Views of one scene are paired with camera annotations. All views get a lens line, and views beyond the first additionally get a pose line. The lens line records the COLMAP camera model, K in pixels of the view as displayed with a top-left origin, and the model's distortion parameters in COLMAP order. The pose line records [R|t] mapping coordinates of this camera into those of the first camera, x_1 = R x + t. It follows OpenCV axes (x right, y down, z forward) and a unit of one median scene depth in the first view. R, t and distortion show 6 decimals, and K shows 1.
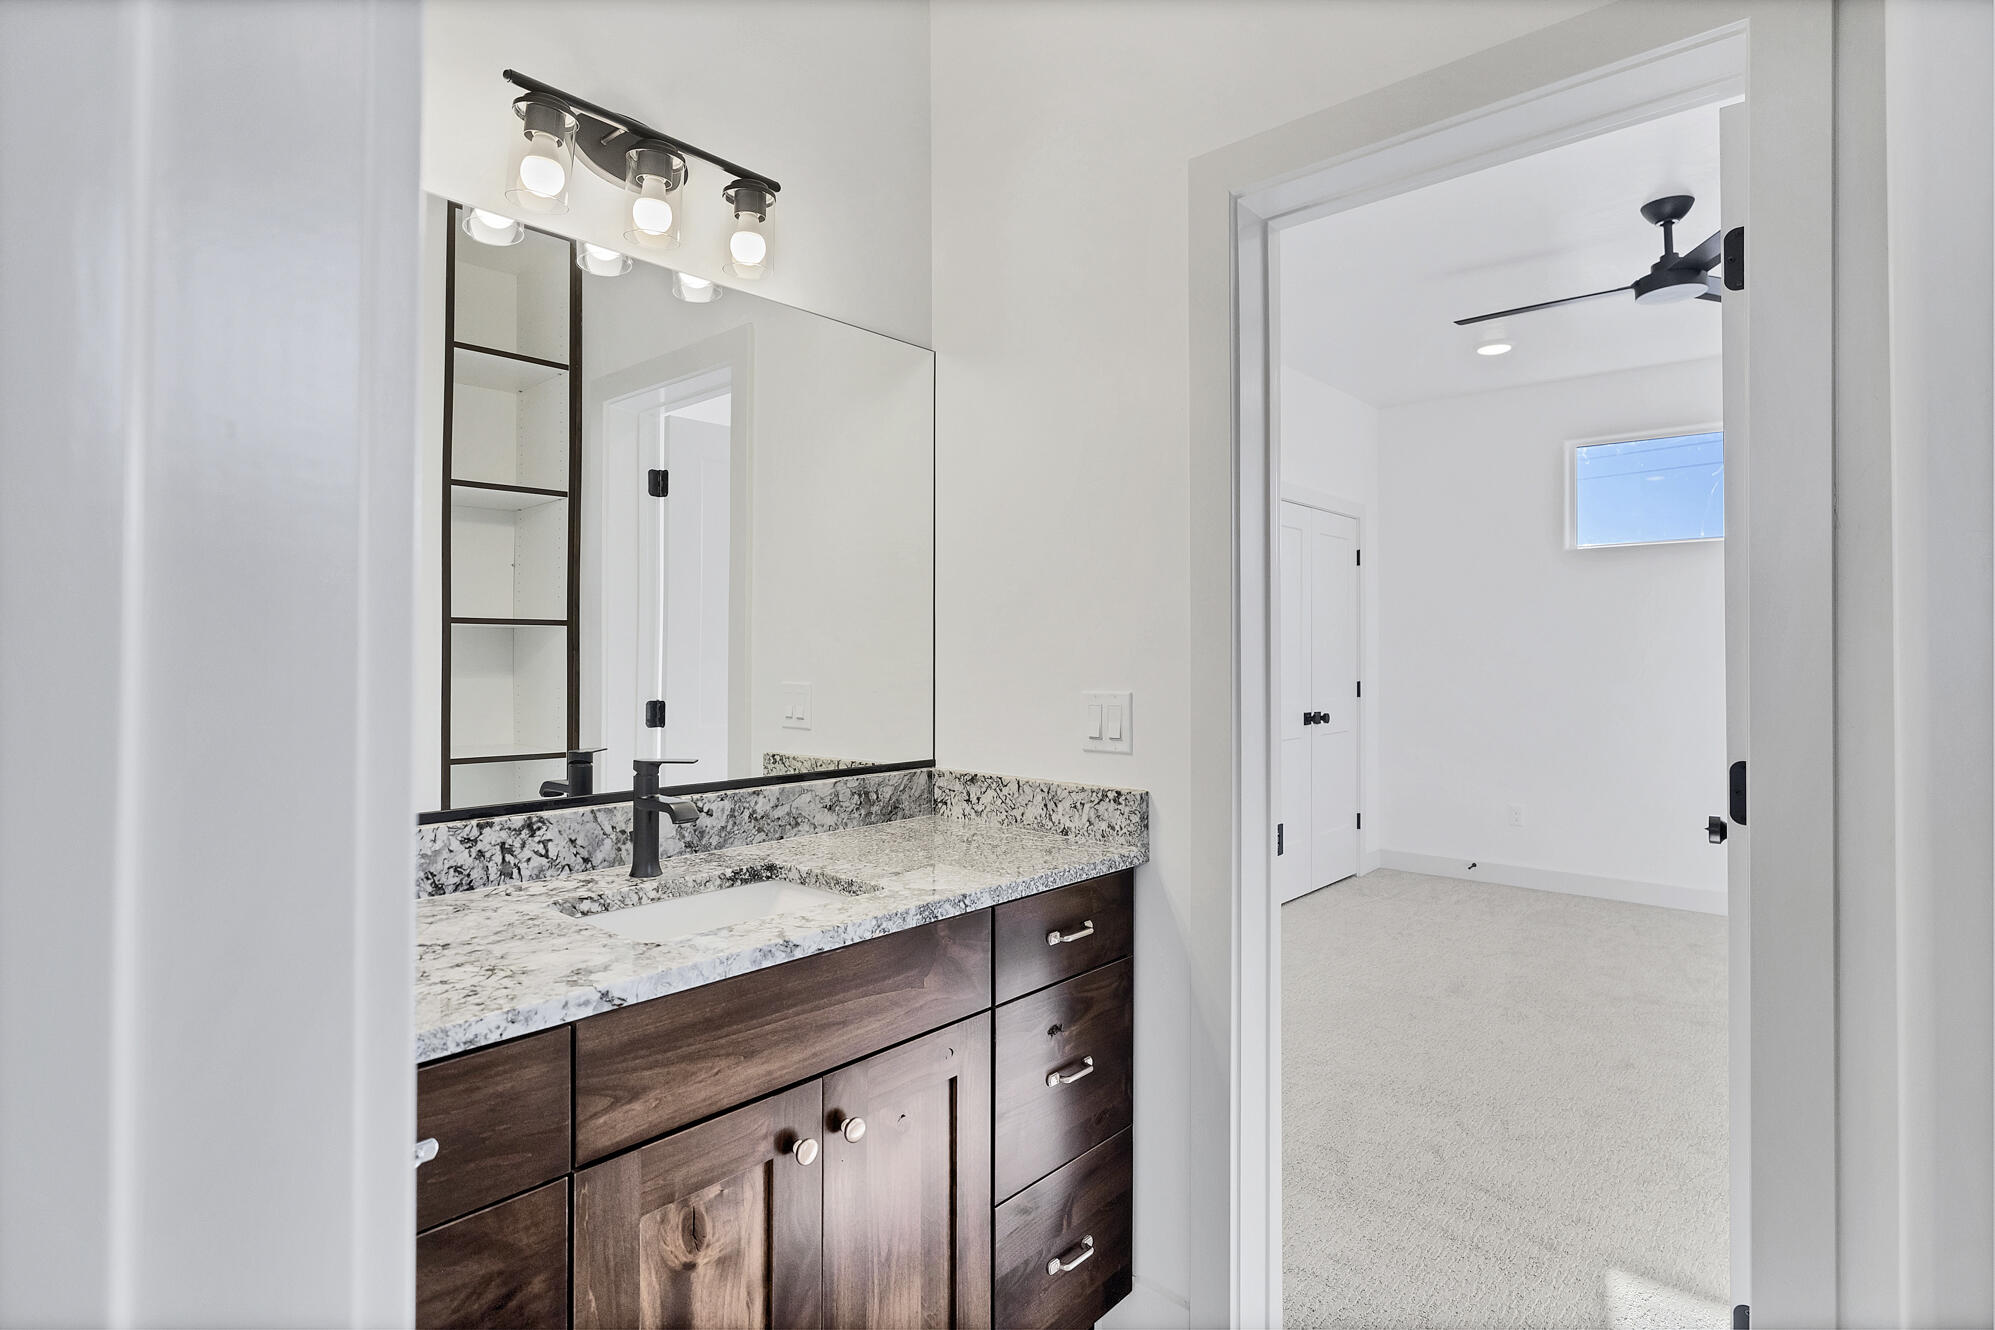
lens RADIAL K [[1018.9, 0, 999.2], [0, 1018.9, 648.5], [0, 0, 1]] dist [0.006493, 0.000849]
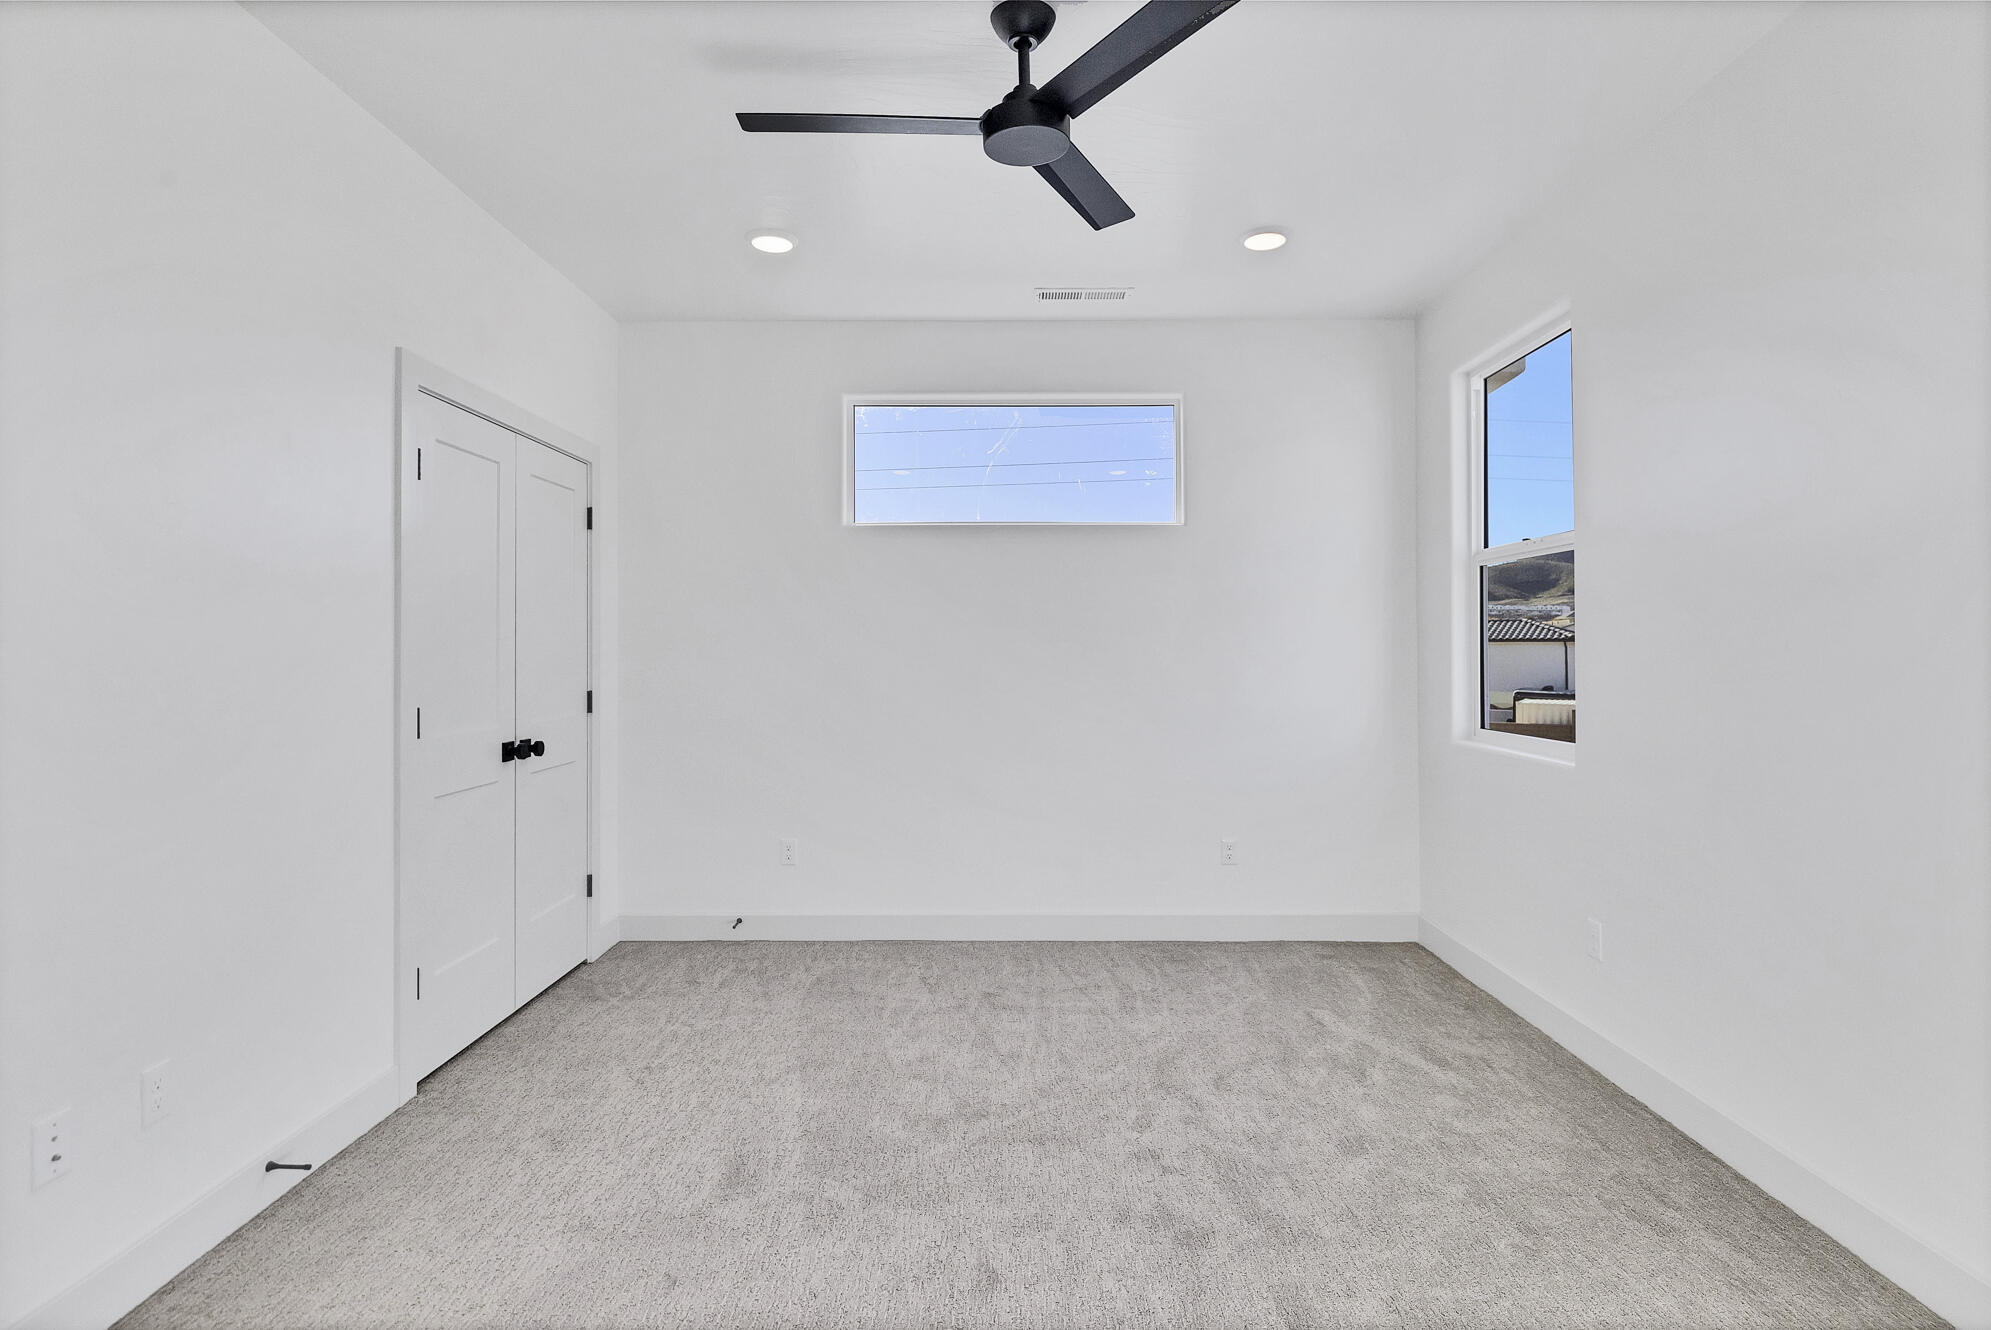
lens RADIAL K [[1016.9, 0, 1000.2], [0, 1016.9, 649.6], [0, 0, 1]] dist [0.006493, 0.000849]
pose [[0.756779, -0.000872, 0.653671, 0.115553], [-0.001562, 0.999994, 0.003143, 0.000886], [-0.653669, -0.003399, 0.756773, 0.303048]]
